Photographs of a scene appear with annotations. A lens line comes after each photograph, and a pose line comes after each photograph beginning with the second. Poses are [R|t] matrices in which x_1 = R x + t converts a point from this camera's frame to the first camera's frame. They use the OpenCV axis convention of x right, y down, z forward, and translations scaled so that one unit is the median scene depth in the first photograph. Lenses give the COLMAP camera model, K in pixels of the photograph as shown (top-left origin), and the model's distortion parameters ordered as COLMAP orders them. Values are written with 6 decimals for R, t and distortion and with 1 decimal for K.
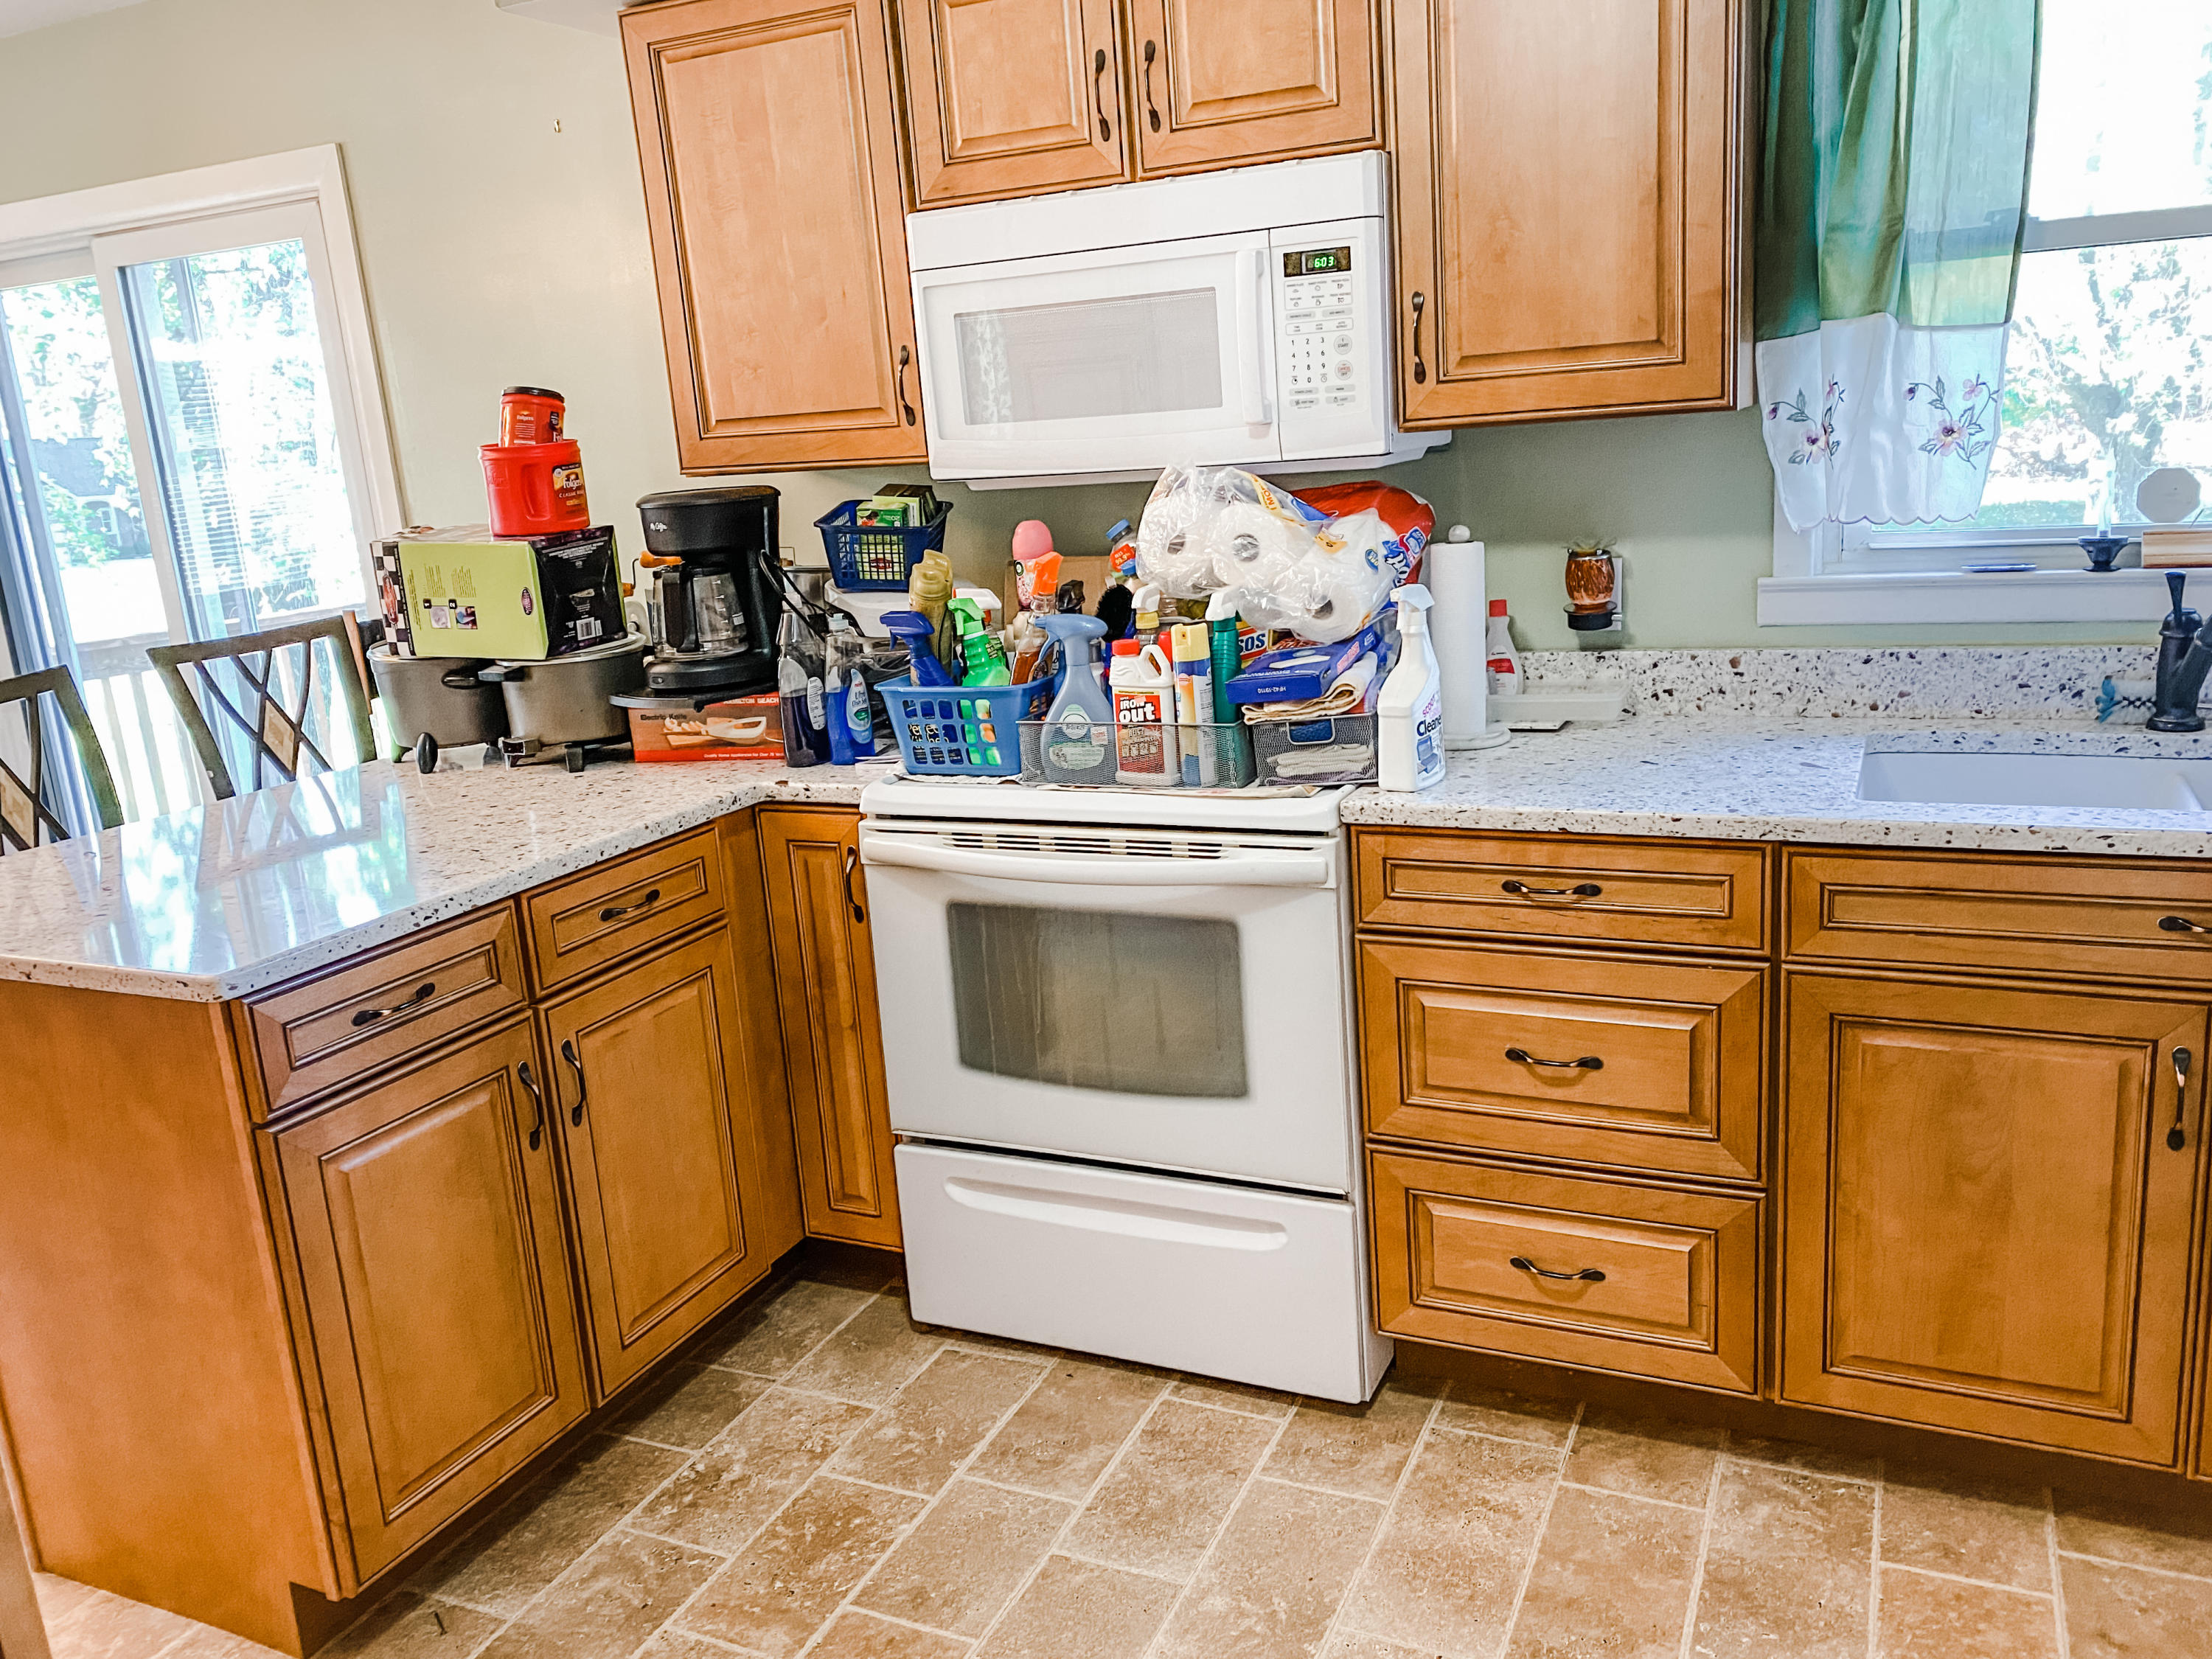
lens RADIAL K [[1687.7, 0, 1118.4], [0, 1687.7, 806.6], [0, 0, 1]] dist [0.048288, -0.064804]
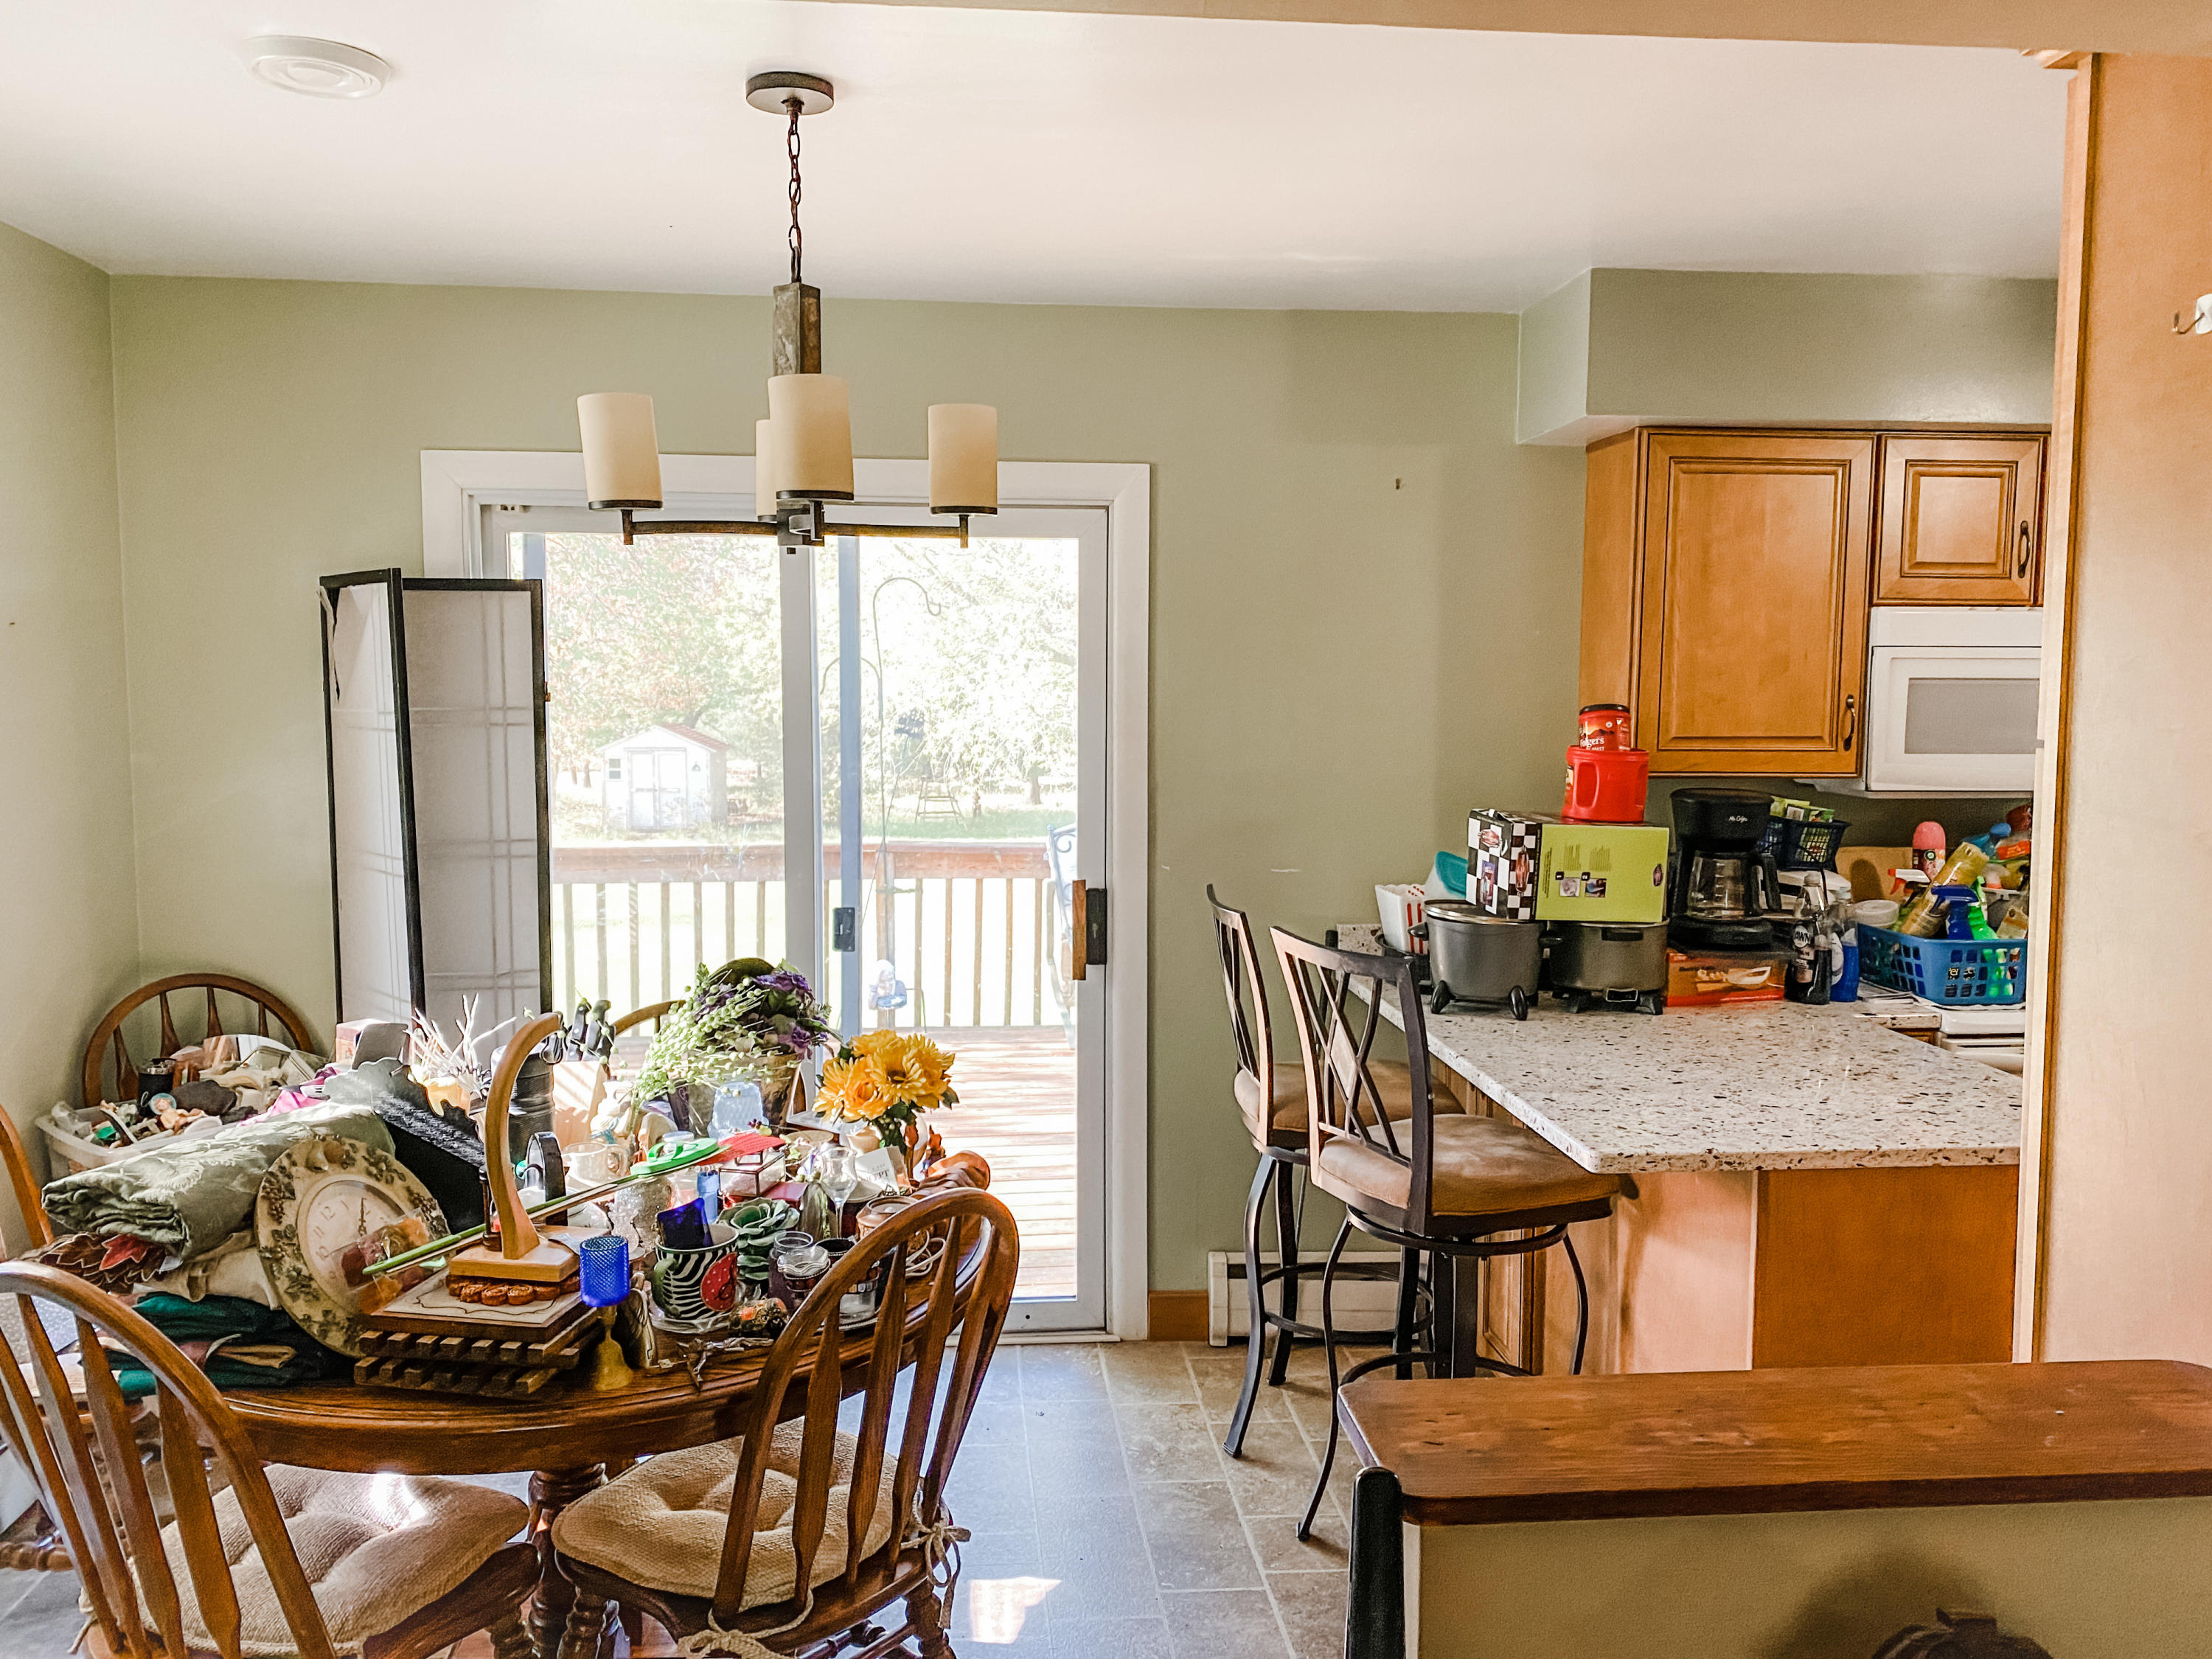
lens RADIAL K [[1687.7, 0, 1105.2], [0, 1687.7, 831.8], [0, 0, 1]] dist [0.048288, -0.064804]
pose [[0.864208, 0.029512, 0.502269, -1.285097], [0.051069, 0.987977, -0.145921, 0.007785], [-0.500537, 0.151756, 0.852310, 0.137607]]
